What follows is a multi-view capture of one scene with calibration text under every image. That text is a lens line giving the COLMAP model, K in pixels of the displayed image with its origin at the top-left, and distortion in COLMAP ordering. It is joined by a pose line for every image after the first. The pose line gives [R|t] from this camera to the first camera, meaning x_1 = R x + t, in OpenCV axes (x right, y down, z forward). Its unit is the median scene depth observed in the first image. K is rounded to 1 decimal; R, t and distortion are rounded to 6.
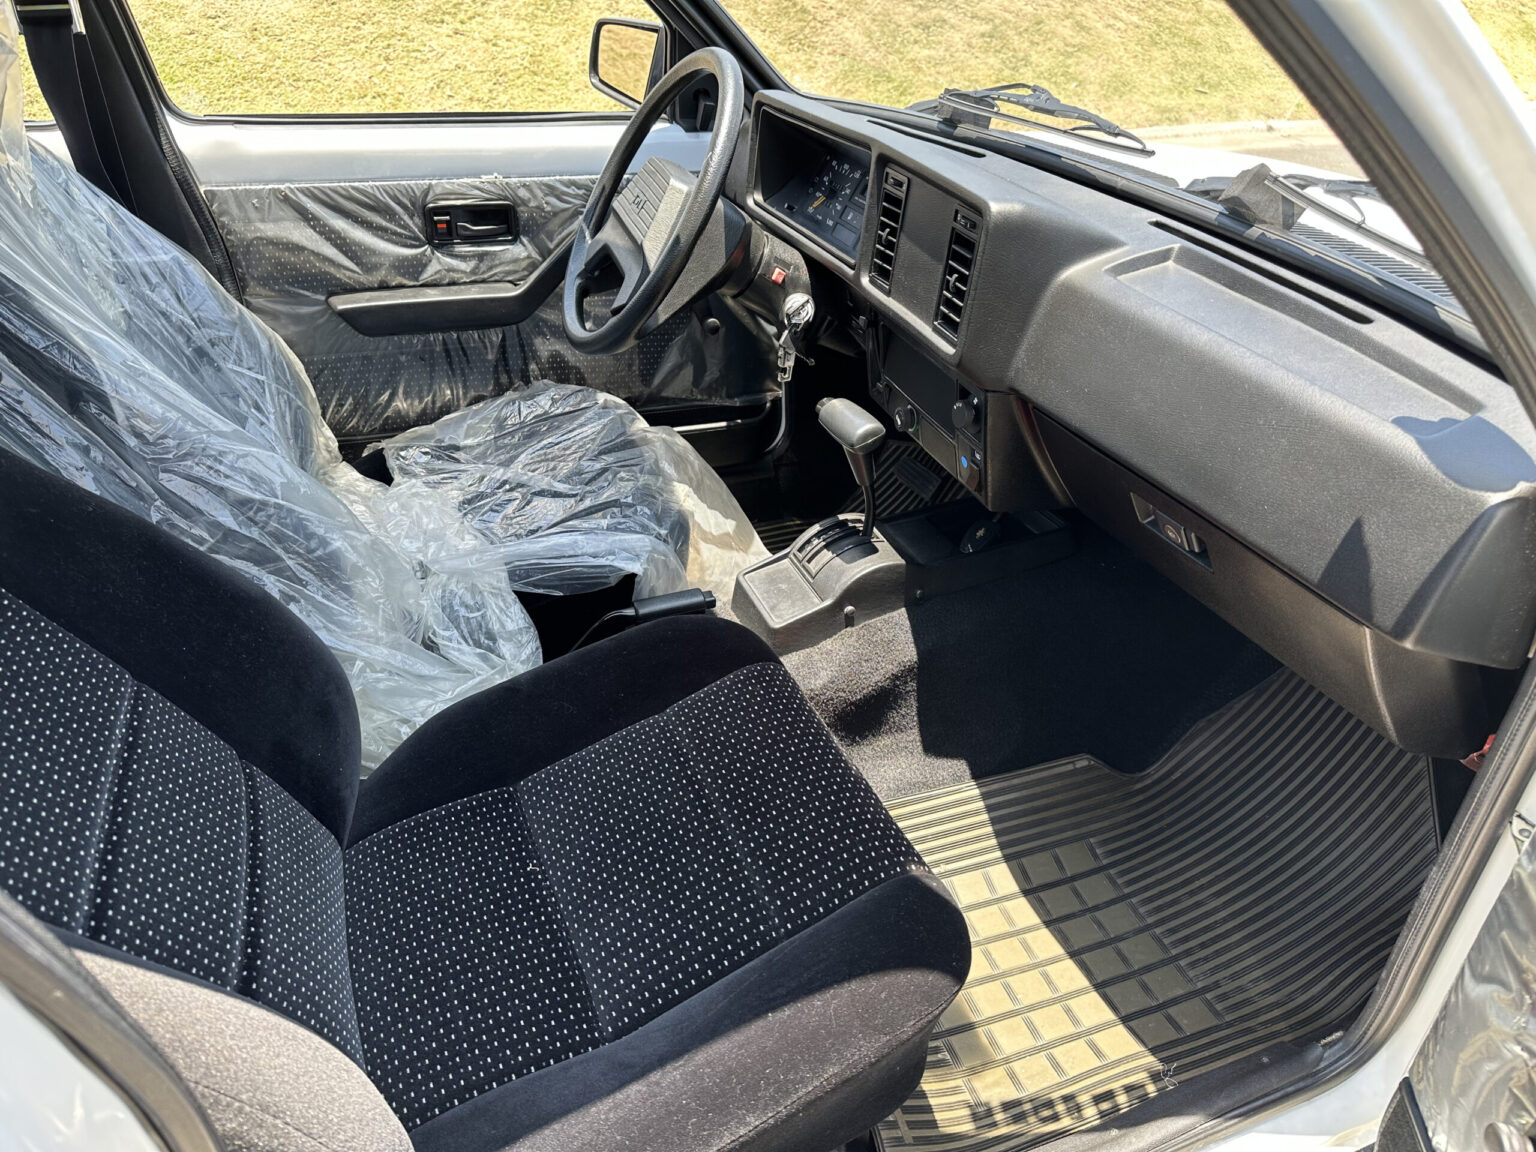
lens RADIAL K [[1081.7, 0, 737.5], [0, 1081.7, 578.2], [0, 0, 1]] dist [0.032367, -0.052572]
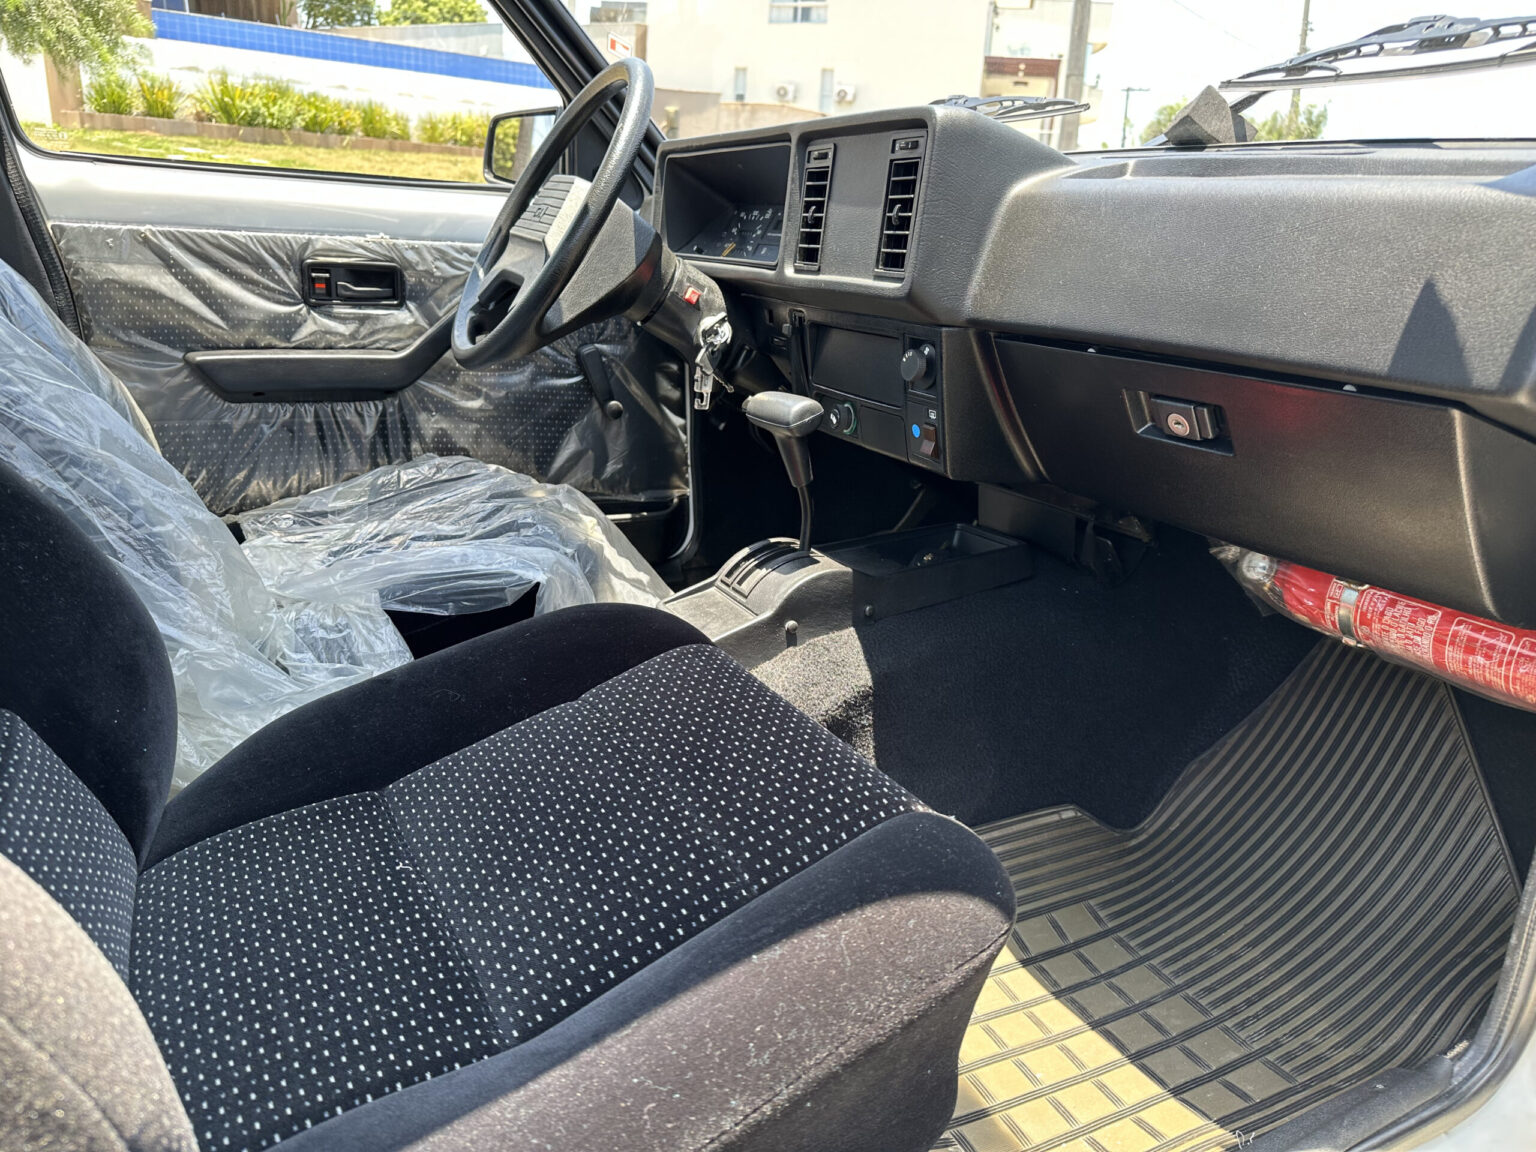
lens RADIAL K [[1092.4, 0, 723.5], [0, 1092.4, 604.6], [0, 0, 1]] dist [0.000938, -0.009612]
pose [[0.995040, -0.014993, 0.098341, -0.031058], [0.037836, 0.971320, -0.234747, 0.197869], [-0.092001, 0.237303, 0.967069, 0.158524]]
